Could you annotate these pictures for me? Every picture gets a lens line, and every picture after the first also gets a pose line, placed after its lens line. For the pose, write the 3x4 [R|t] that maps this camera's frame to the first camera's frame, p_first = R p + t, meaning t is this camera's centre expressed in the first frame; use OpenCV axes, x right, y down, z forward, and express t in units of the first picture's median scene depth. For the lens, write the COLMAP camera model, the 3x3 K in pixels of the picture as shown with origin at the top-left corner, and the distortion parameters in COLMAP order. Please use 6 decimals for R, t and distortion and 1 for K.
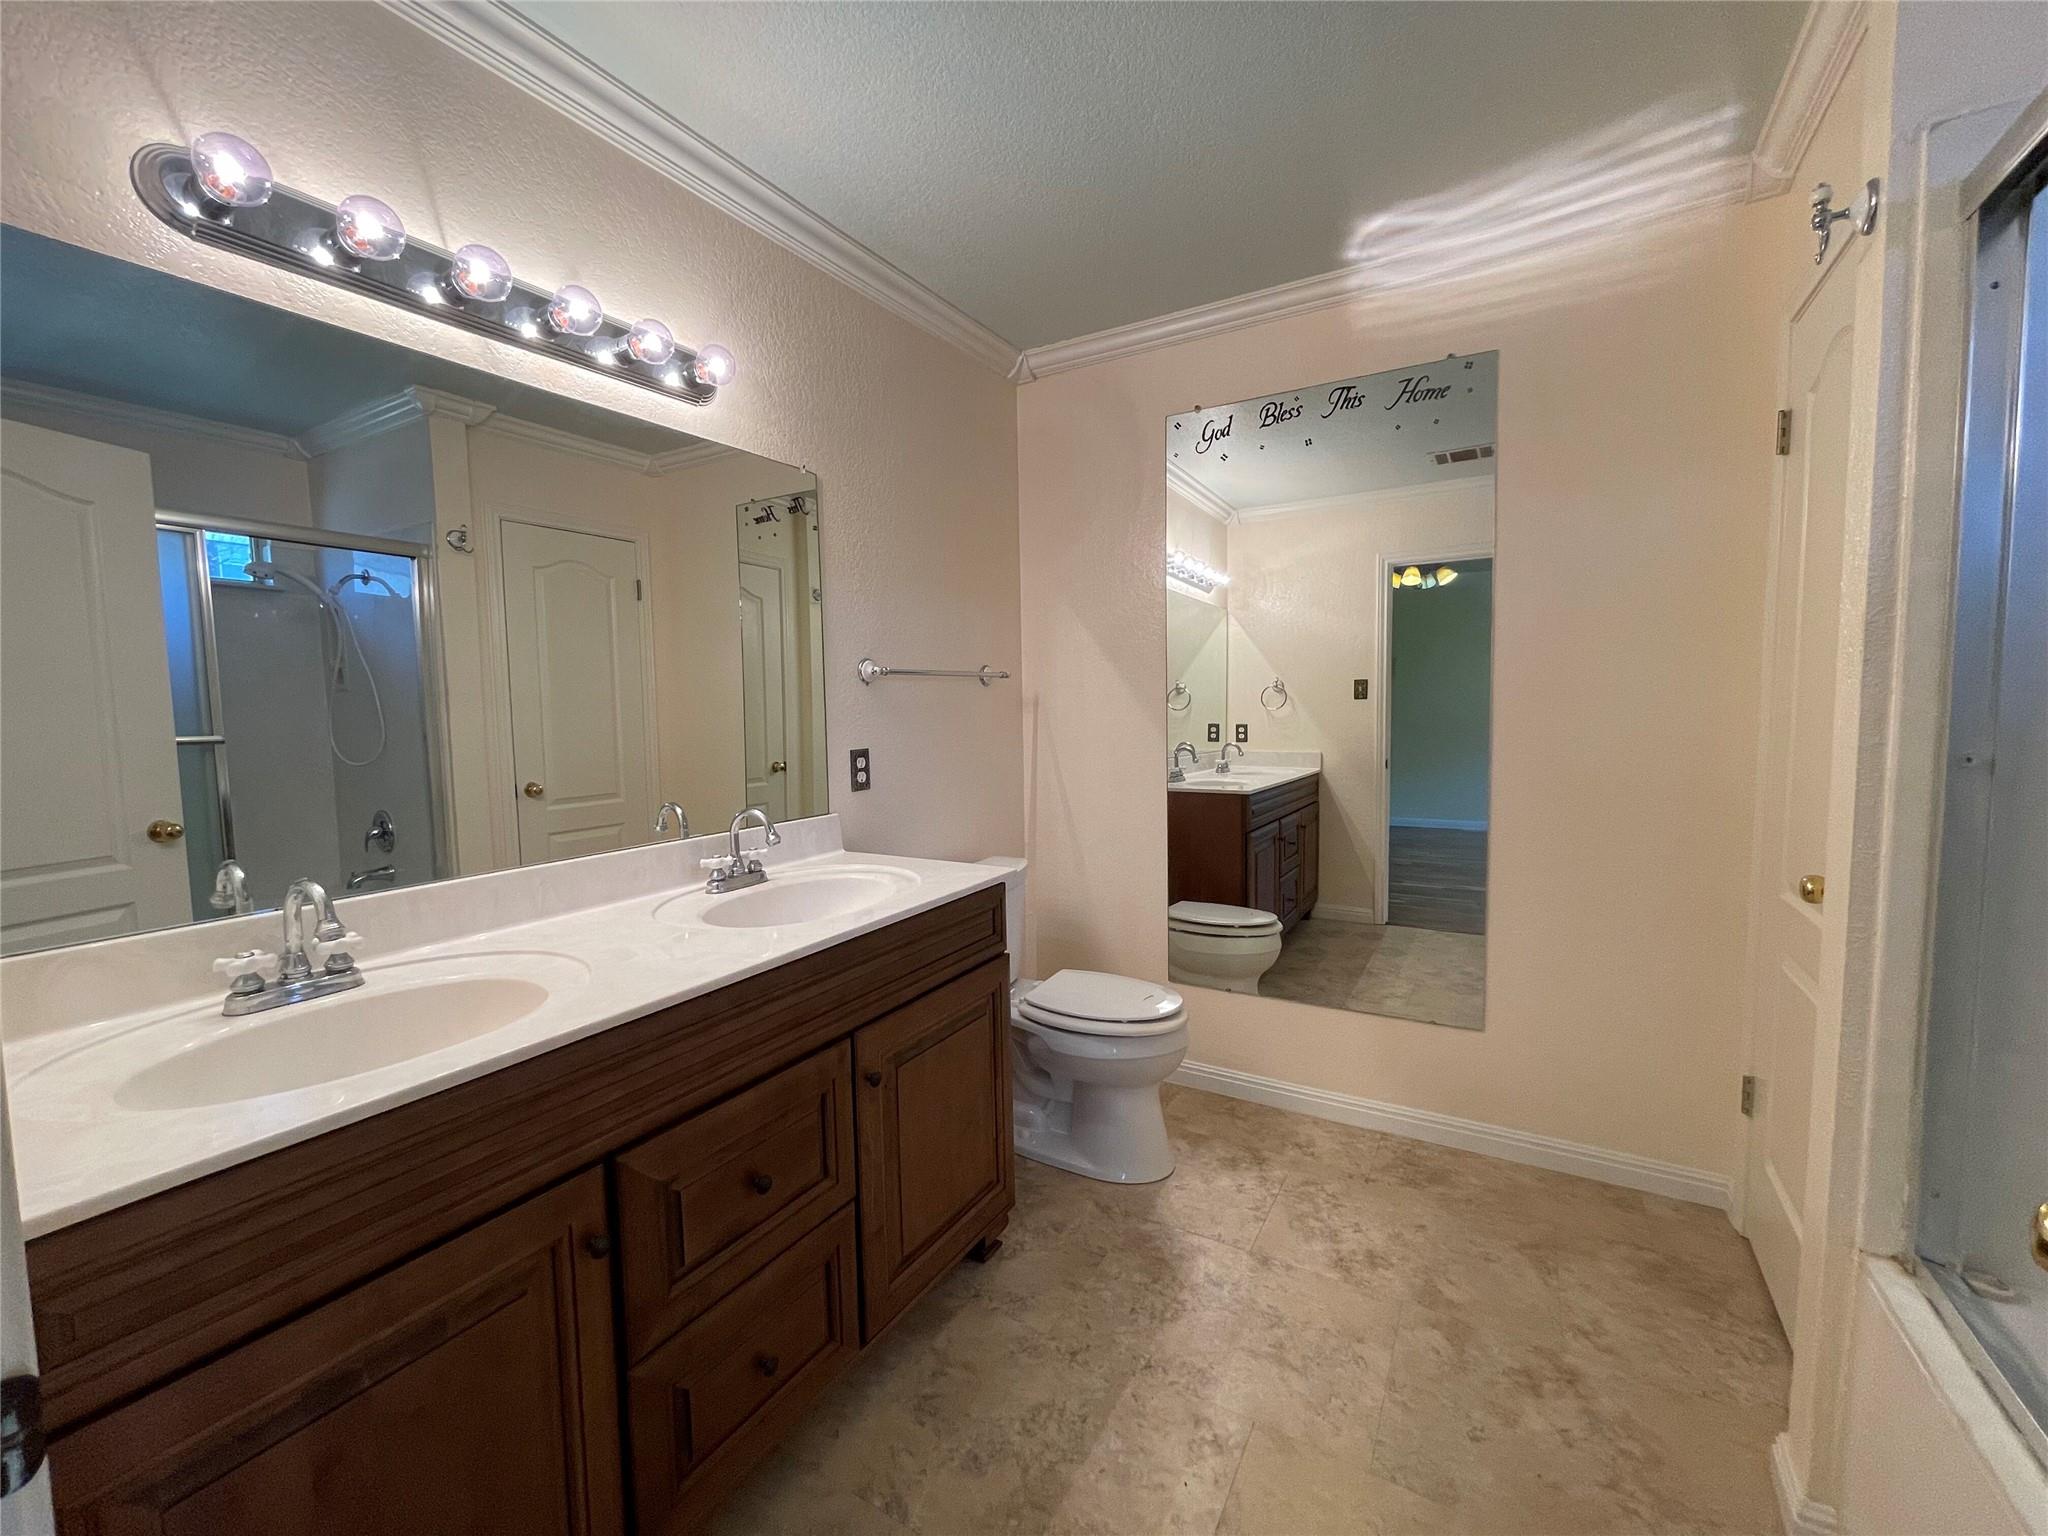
lens RADIAL K [[838.6, 0, 1024.0], [0, 838.6, 768.0], [0, 0, 1]] dist [-0.000452, 0.000110]
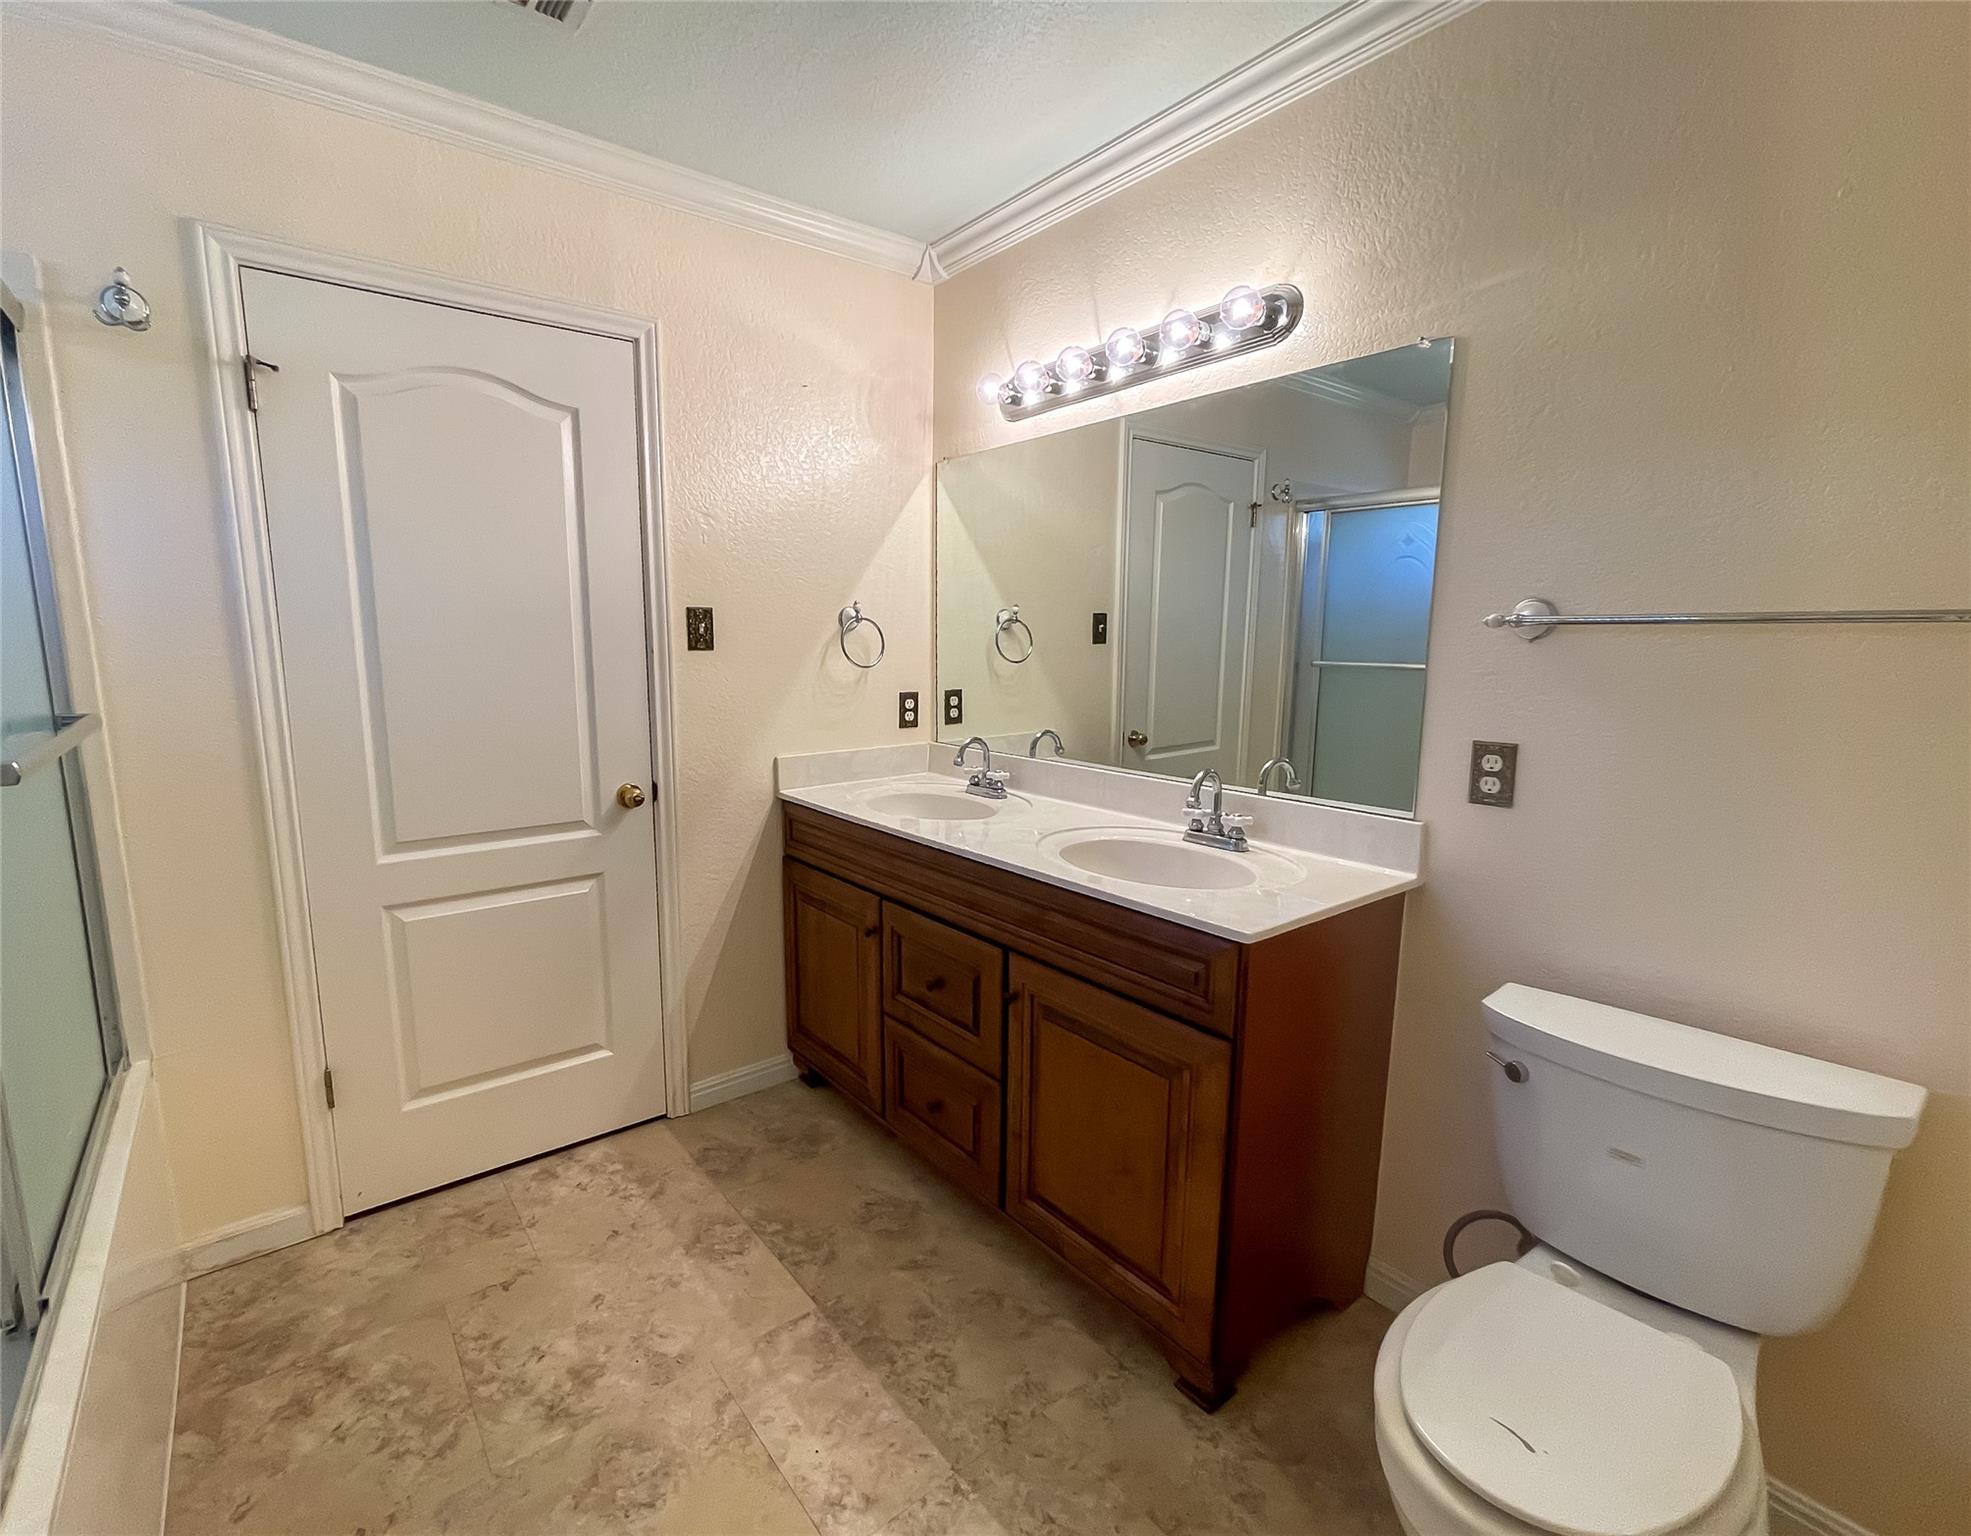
lens RADIAL K [[957.1, 0, 982.3], [0, 957.1, 805.1], [0, 0, 1]] dist [-0.046277, 0.000680]
pose [[-0.387076, 0.171986, -0.905866, 0.954220], [-0.077265, 0.972945, 0.217736, -0.157560], [0.918805, 0.154272, -0.363315, 1.400958]]
